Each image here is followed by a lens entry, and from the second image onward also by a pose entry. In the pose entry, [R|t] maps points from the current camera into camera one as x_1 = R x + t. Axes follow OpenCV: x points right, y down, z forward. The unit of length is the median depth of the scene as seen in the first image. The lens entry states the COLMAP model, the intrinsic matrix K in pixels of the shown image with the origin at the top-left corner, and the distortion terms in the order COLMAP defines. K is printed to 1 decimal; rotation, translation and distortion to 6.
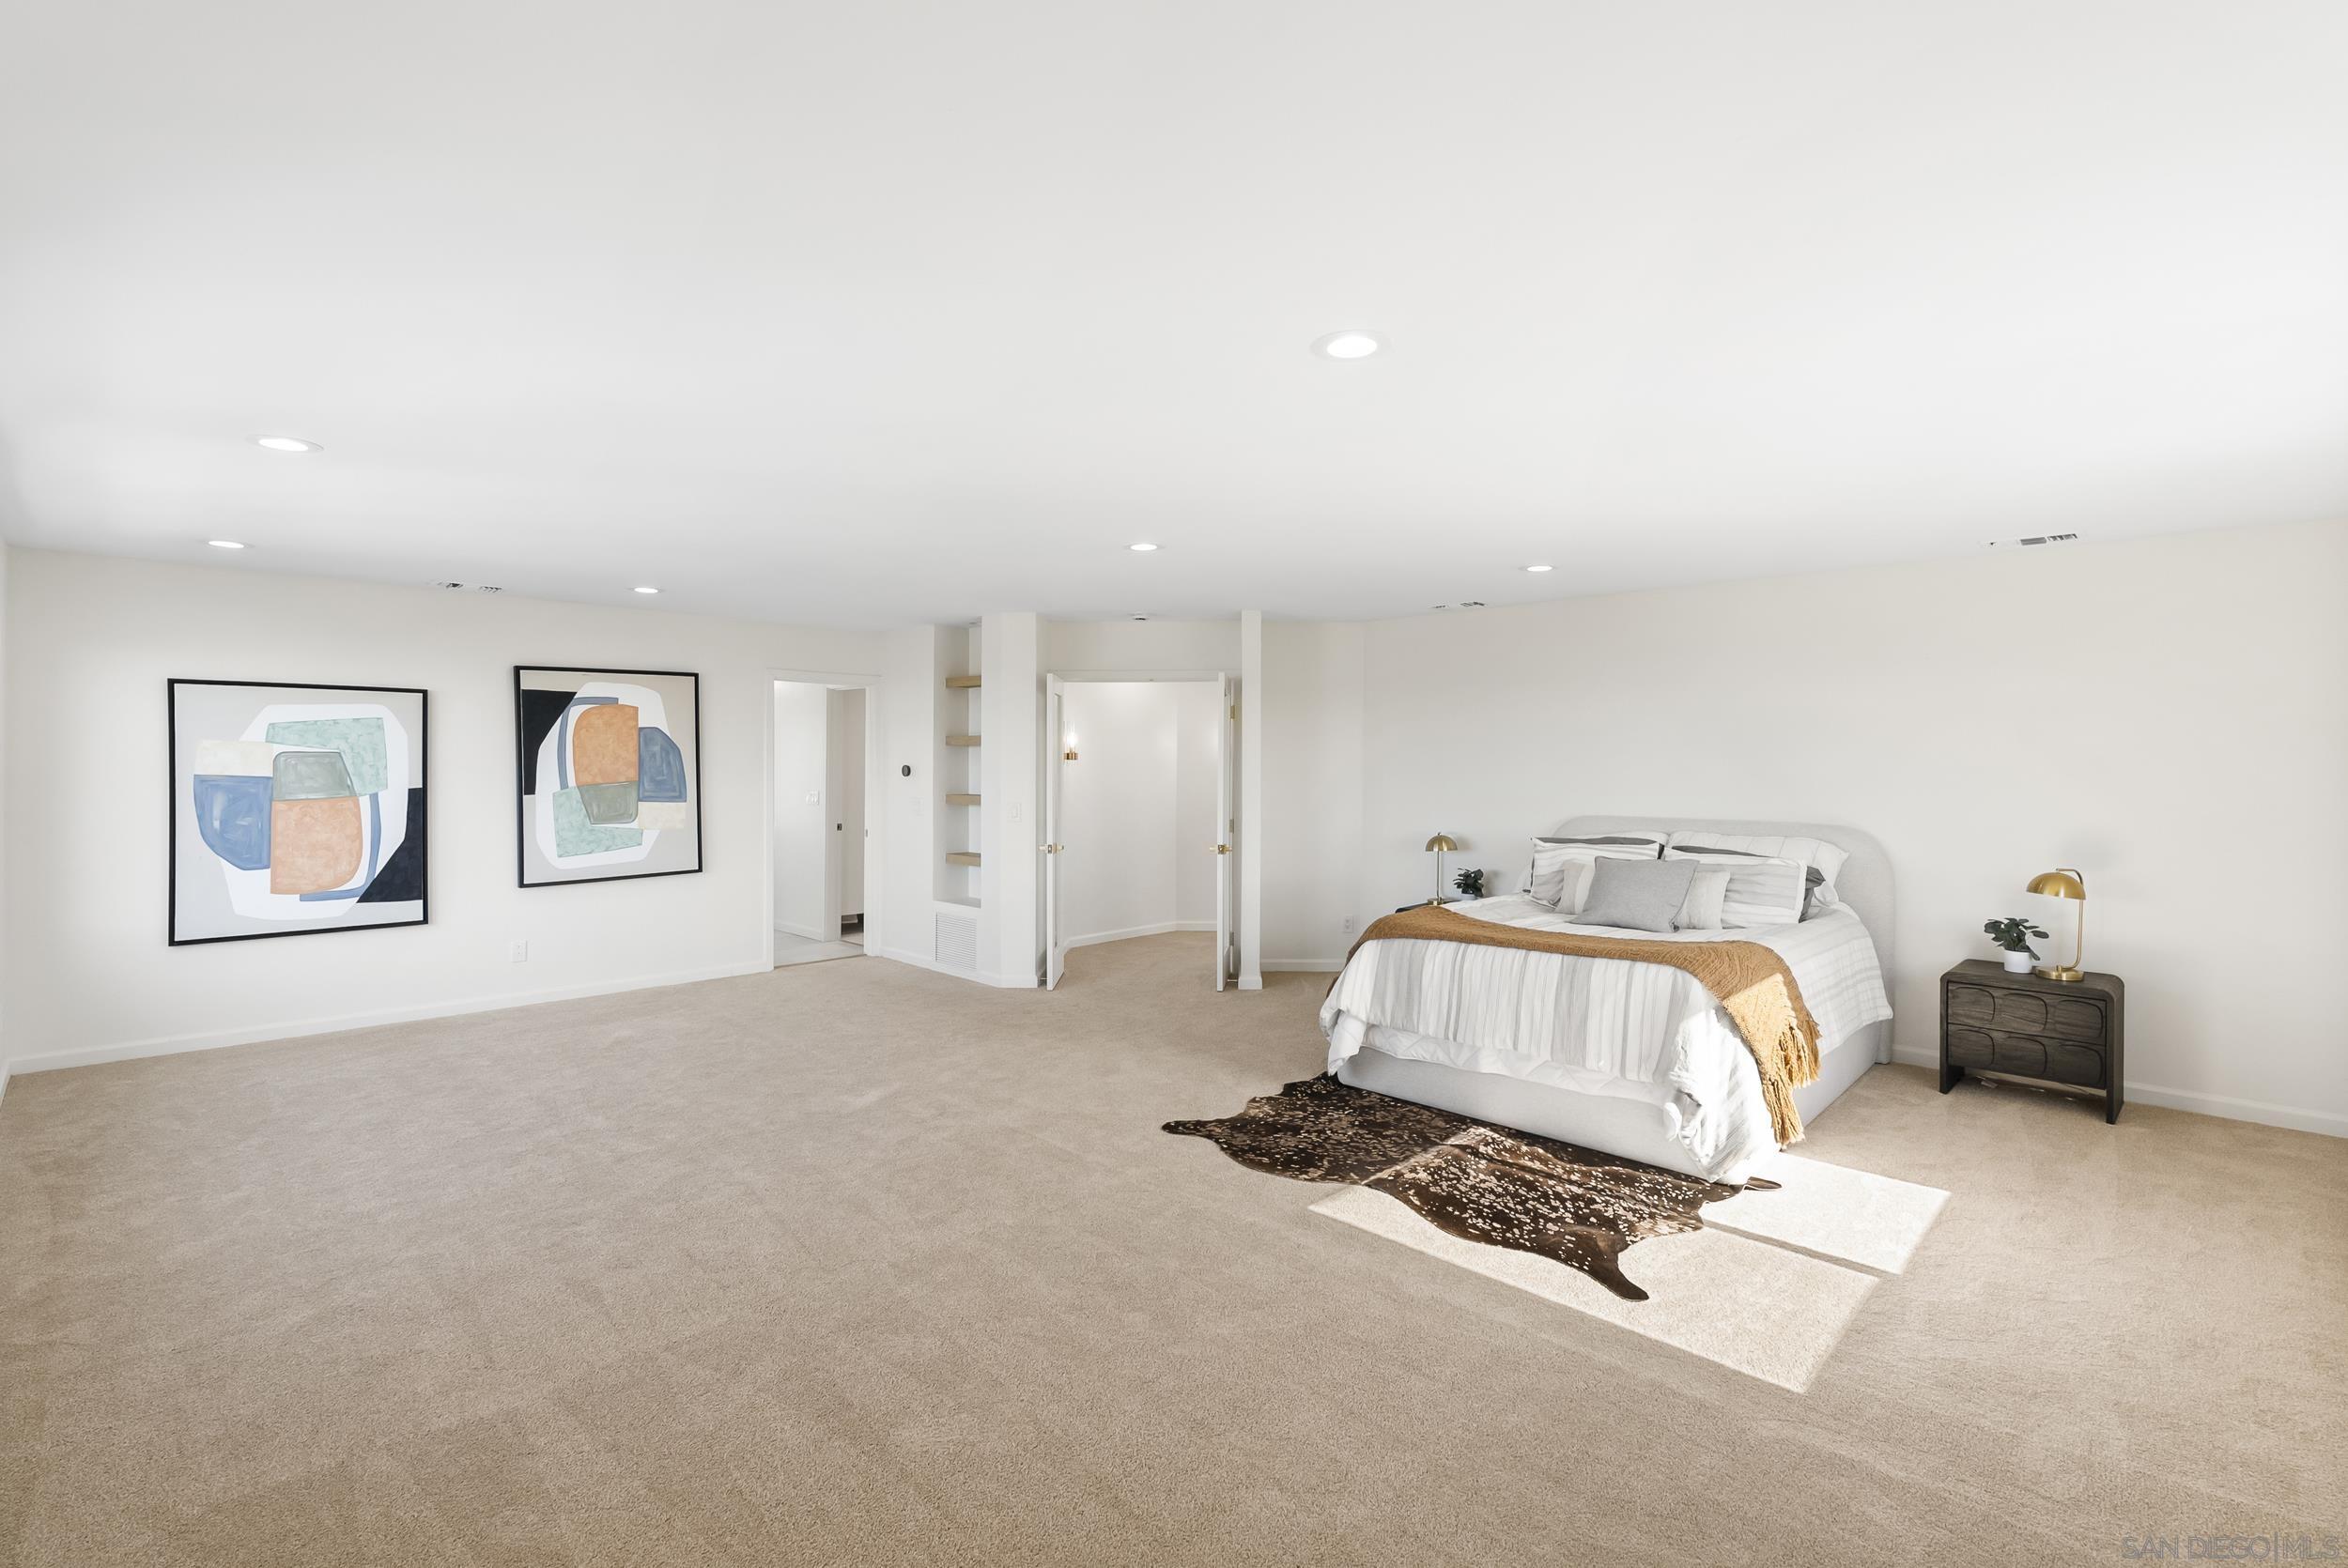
lens RADIAL K [[1059.7, 0, 1171.8], [0, 1059.7, 767.8], [0, 0, 1]] dist [-0.005583, 0.000911]
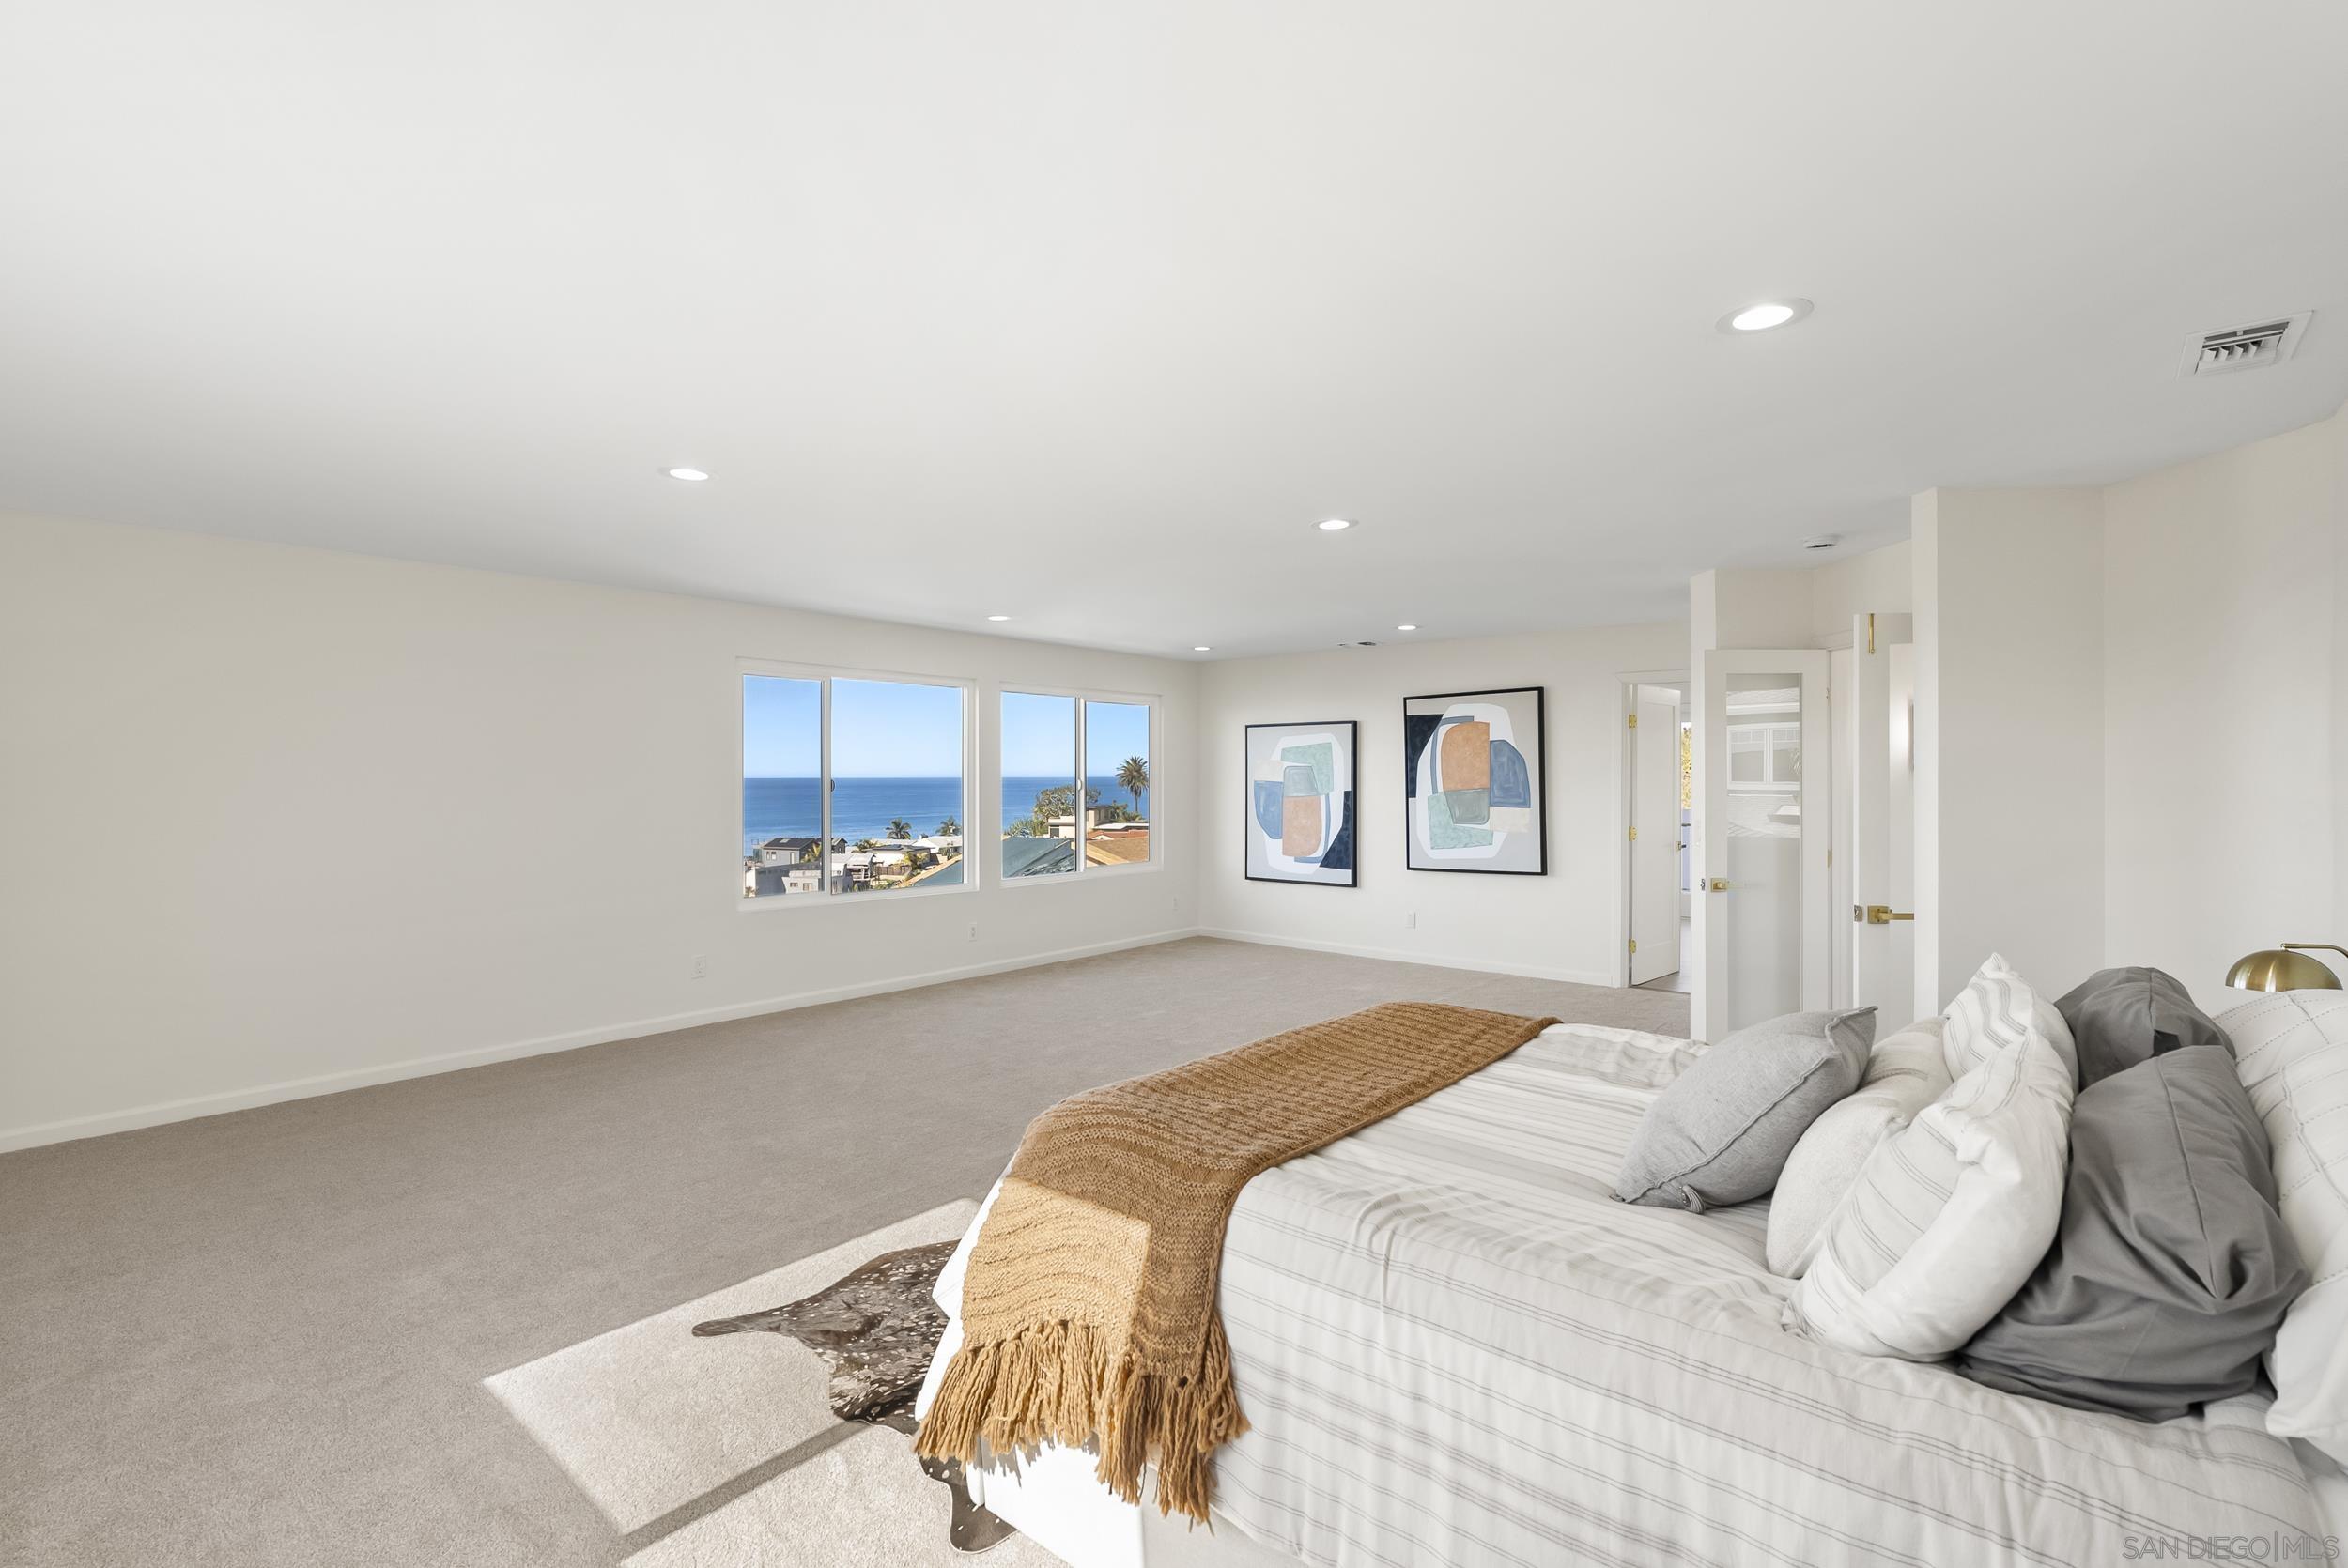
lens RADIAL K [[1059.7, 0, 1171.8], [0, 1059.7, 767.8], [0, 0, 1]] dist [-0.005583, 0.000911]
pose [[0.085850, -0.008703, -0.996270, 0.689287], [-0.001064, 0.999960, -0.008827, 0.001317], [0.996307, 0.001818, 0.085838, 0.647819]]
